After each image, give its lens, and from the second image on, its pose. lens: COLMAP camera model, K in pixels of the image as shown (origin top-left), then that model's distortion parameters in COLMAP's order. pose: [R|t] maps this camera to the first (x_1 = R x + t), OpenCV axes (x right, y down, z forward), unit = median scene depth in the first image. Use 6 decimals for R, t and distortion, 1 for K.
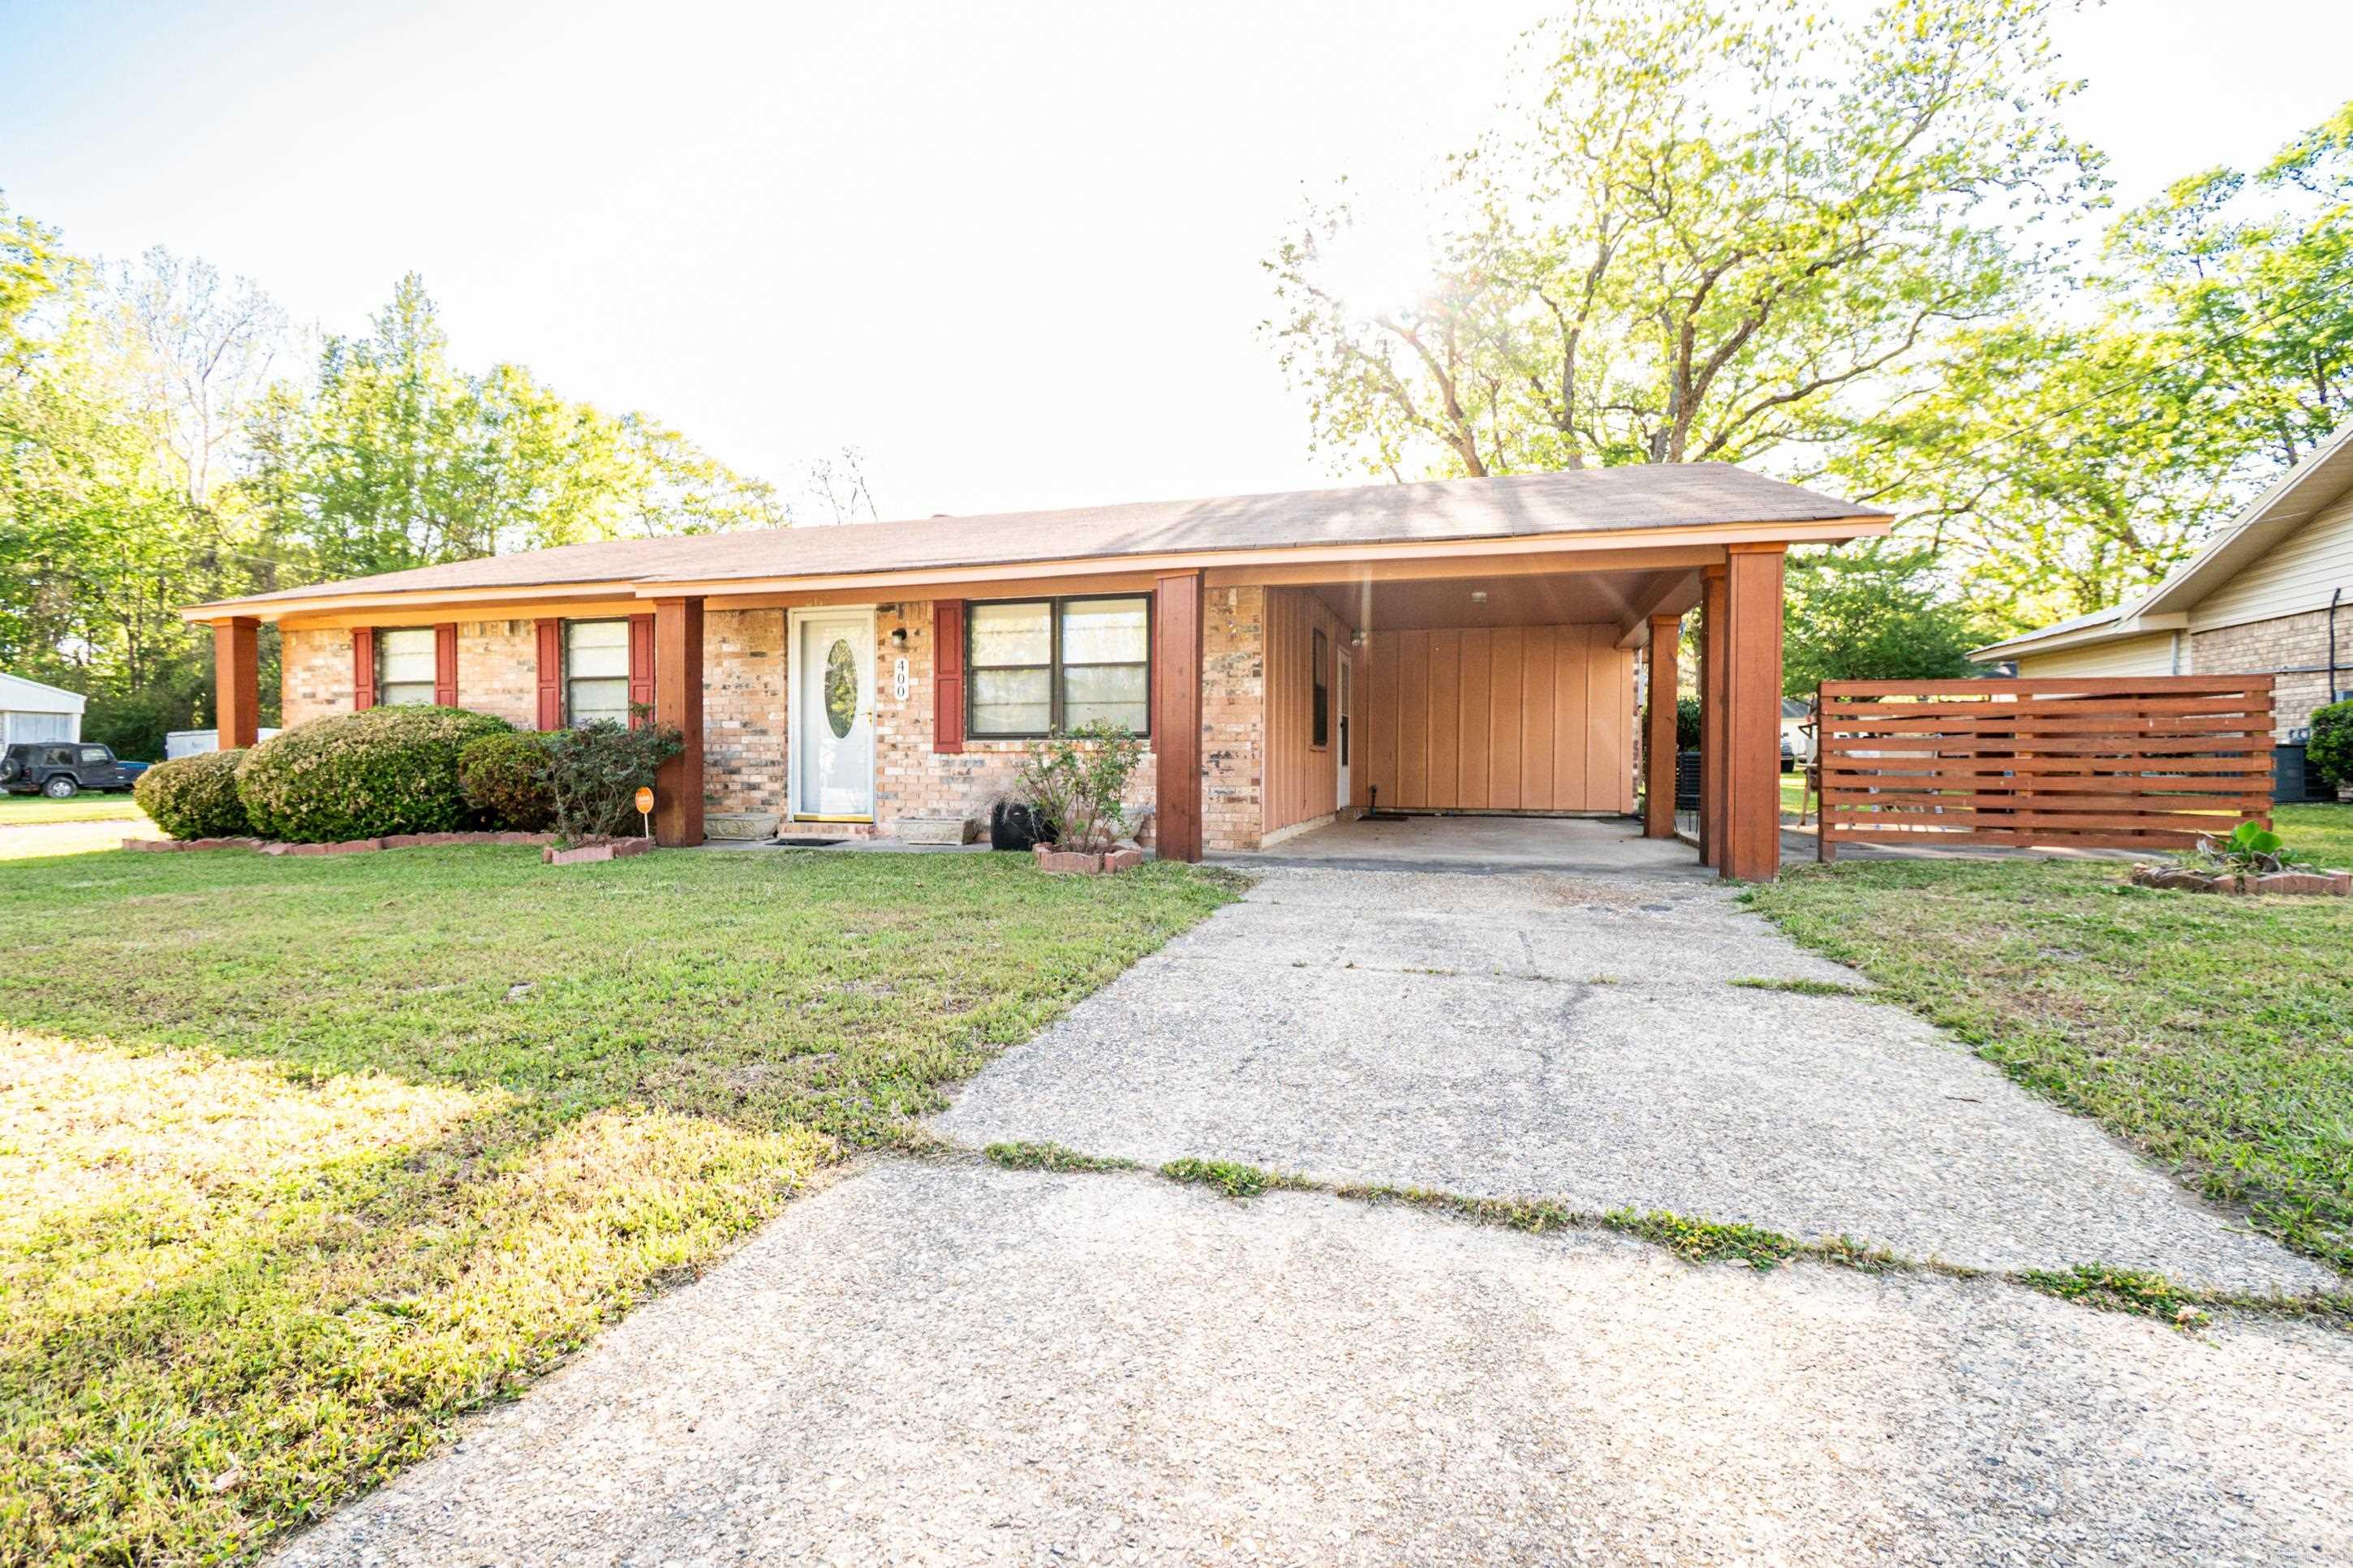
lens RADIAL K [[1047.9, 0, 1173.0], [0, 1047.9, 785.8], [0, 0, 1]] dist [0.004662, -0.002663]
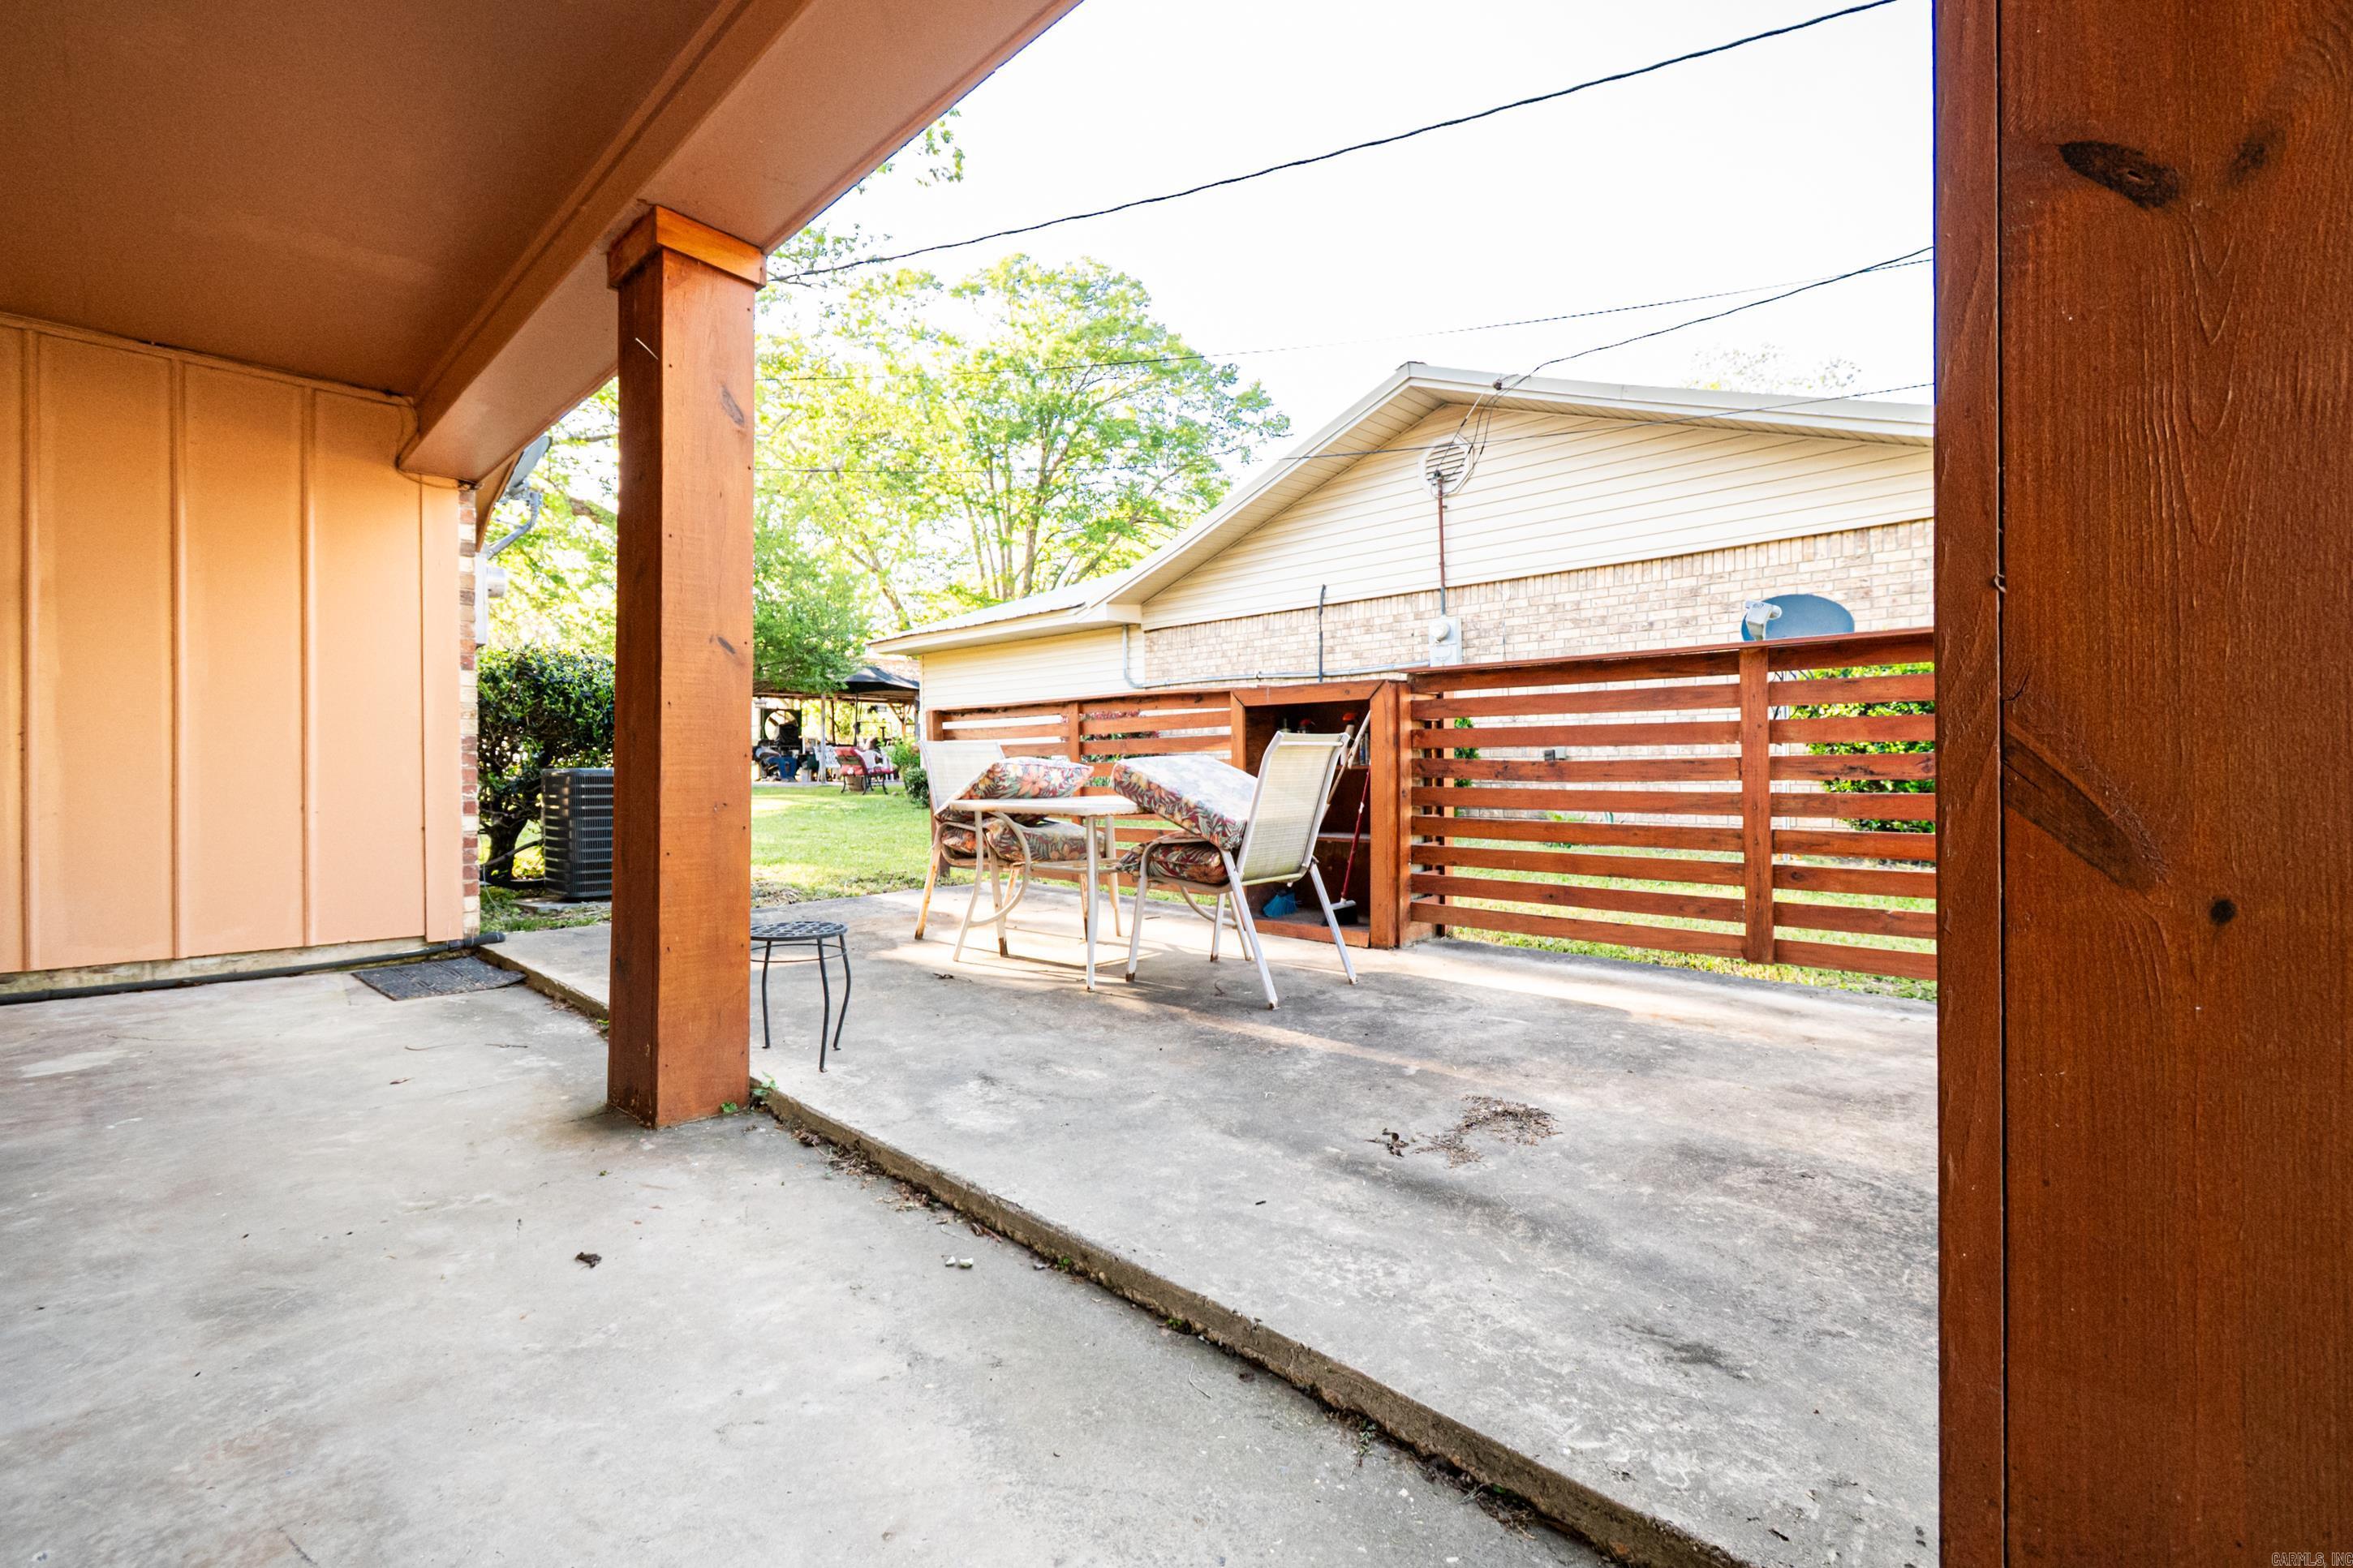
lens RADIAL K [[1047.9, 0, 1179.1], [0, 1047.9, 778.7], [0, 0, 1]] dist [0.004662, -0.002663]
pose [[0.476168, -0.010078, 0.879297, 0.398900], [0.020212, 0.999796, 0.000514, -0.040010], [-0.879122, 0.017528, 0.476274, 1.024523]]
